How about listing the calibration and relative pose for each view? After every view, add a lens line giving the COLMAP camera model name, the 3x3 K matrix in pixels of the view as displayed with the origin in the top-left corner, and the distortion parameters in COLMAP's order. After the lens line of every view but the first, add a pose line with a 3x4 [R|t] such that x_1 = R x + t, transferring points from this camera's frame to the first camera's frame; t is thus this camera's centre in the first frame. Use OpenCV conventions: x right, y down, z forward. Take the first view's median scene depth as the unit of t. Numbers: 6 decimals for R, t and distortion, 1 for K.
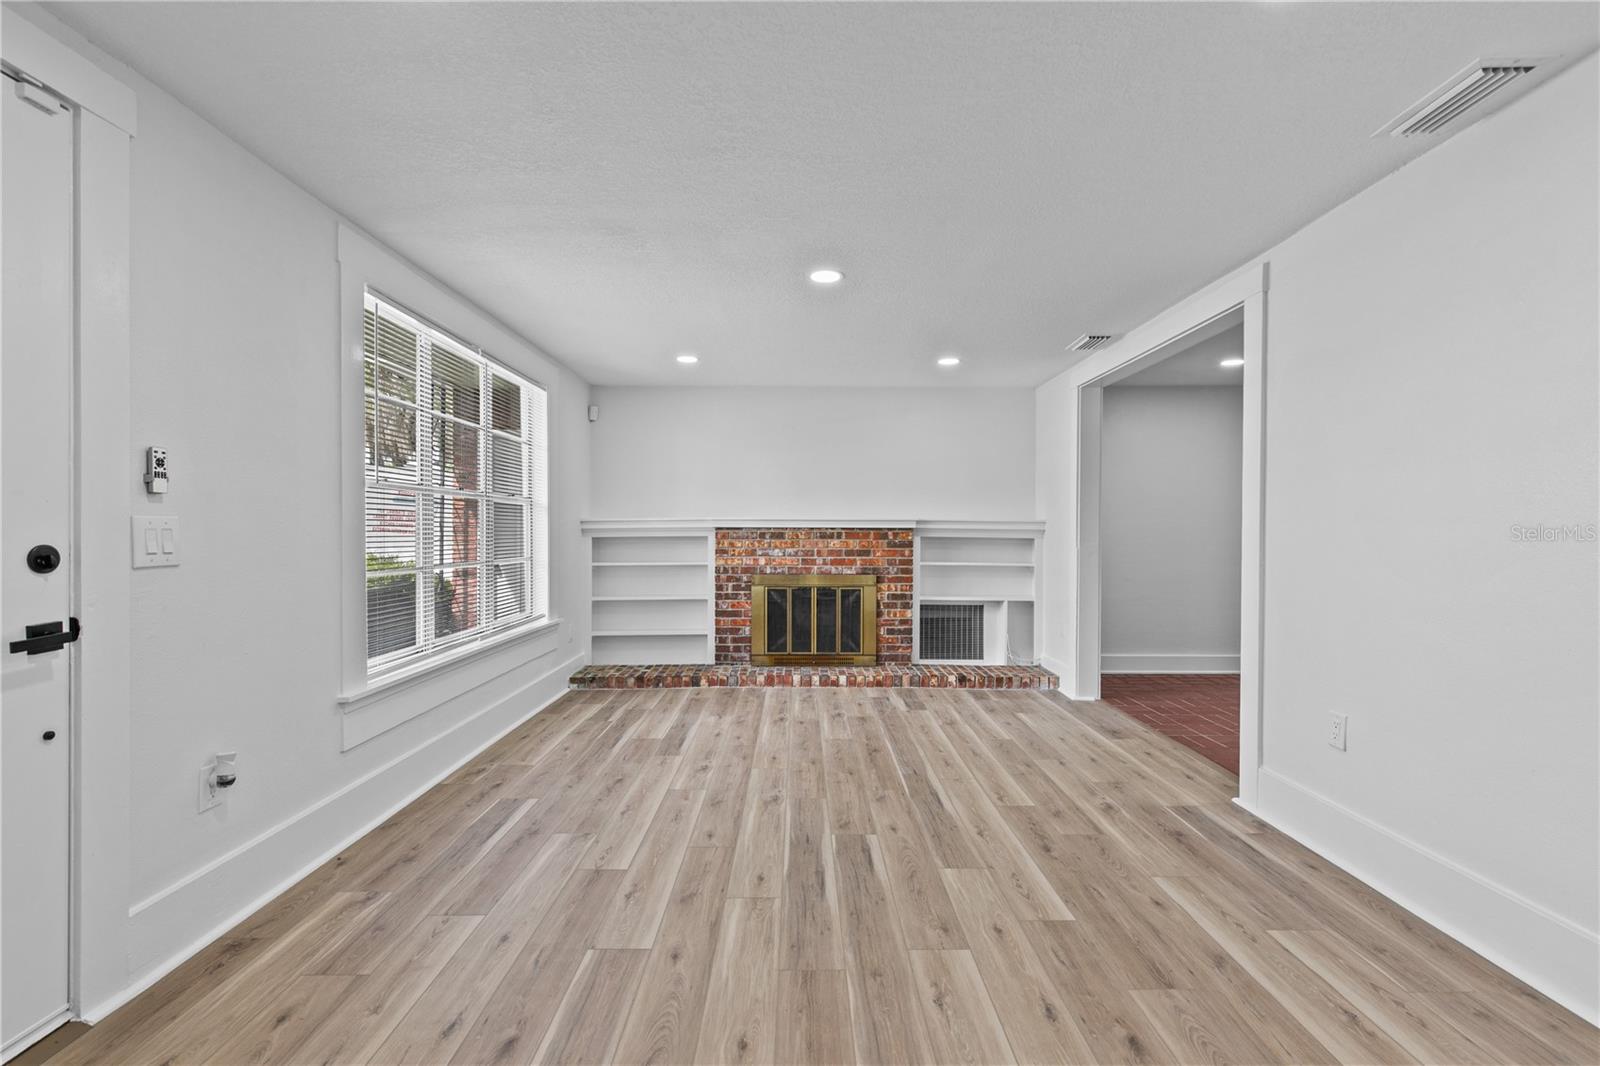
lens RADIAL K [[710.5, 0, 809.4], [0, 710.5, 536.5], [0, 0, 1]] dist [0.004731, -0.000308]
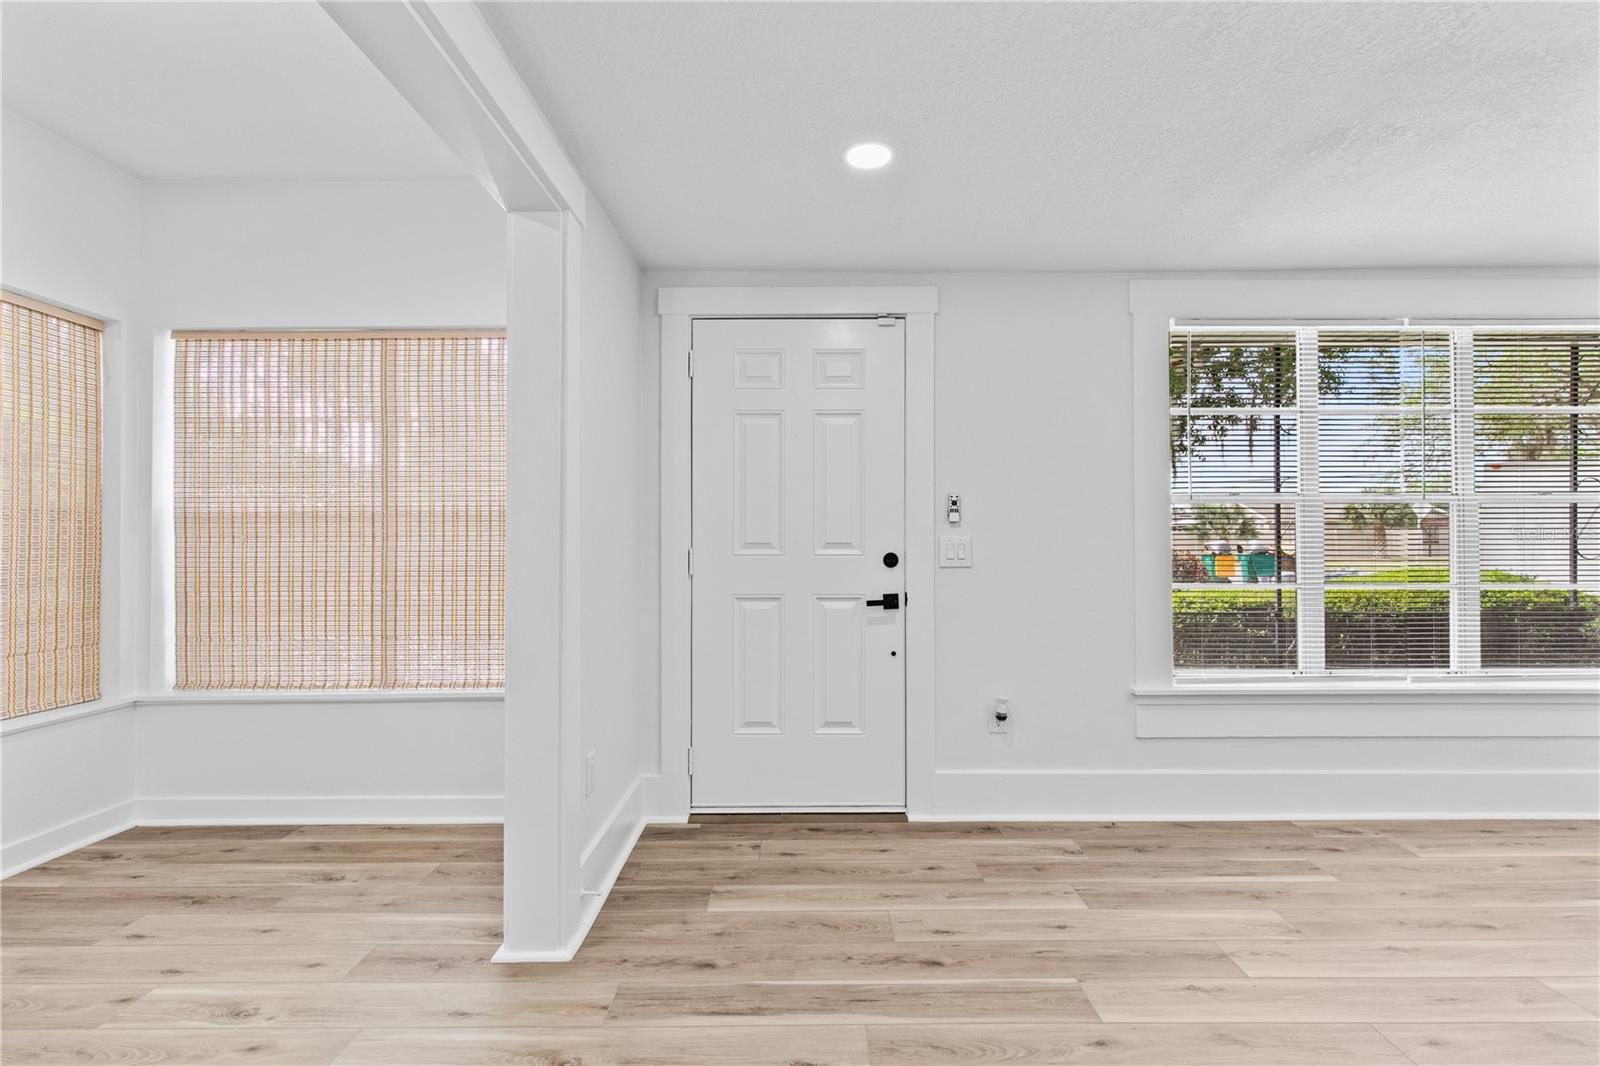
lens RADIAL K [[710.5, 0, 809.4], [0, 710.5, 536.5], [0, 0, 1]] dist [0.004731, -0.000308]
pose [[-0.012086, -0.011900, -0.999856, 0.561680], [-0.004918, 0.999918, -0.011842, -0.005132], [0.999915, 0.004774, -0.012144, 0.546424]]
